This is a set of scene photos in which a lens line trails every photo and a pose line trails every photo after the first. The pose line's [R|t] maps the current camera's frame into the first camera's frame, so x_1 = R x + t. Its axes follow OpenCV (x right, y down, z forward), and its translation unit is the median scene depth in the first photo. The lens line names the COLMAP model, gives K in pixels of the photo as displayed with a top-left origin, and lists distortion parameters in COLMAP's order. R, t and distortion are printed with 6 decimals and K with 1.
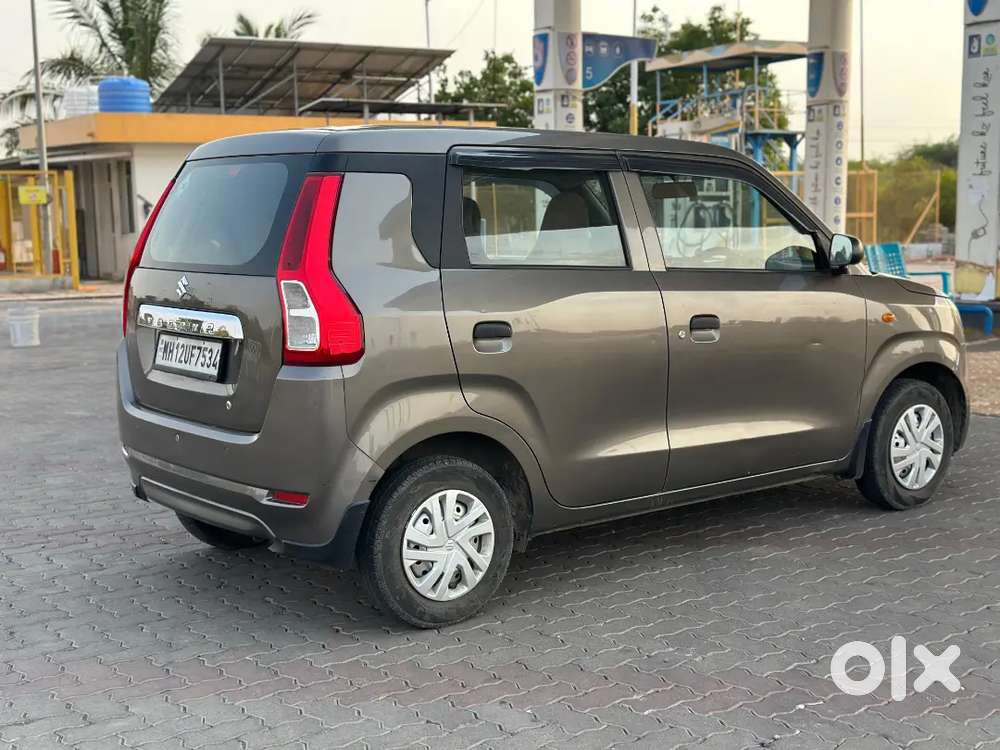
lens RADIAL K [[1218.0, 0, 500.0], [0, 1218.0, 375.0], [0, 0, 1]] dist [0.288522, -1.192141]
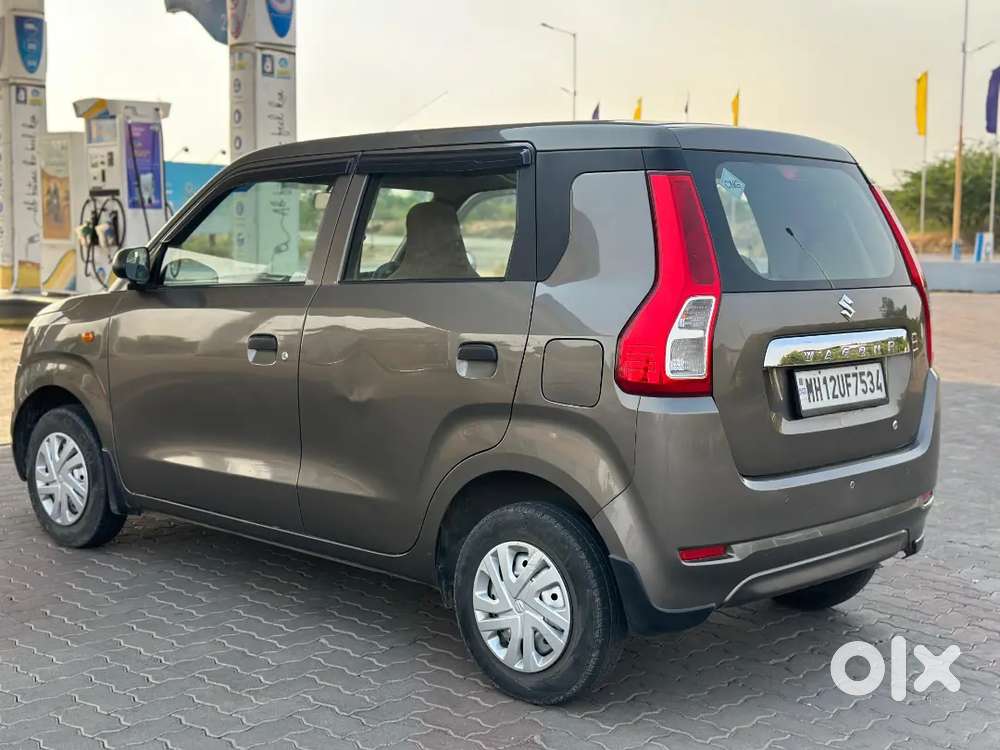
lens RADIAL K [[1394.2, 0, 500.0], [0, 1394.2, 375.0], [0, 0, 1]] dist [0.139513, -0.053149]
pose [[-0.159093, -0.089481, 0.983200, -1.141508], [0.107372, 0.988409, 0.107329, -0.150149], [-0.981407, 0.122643, -0.147642, 1.341324]]
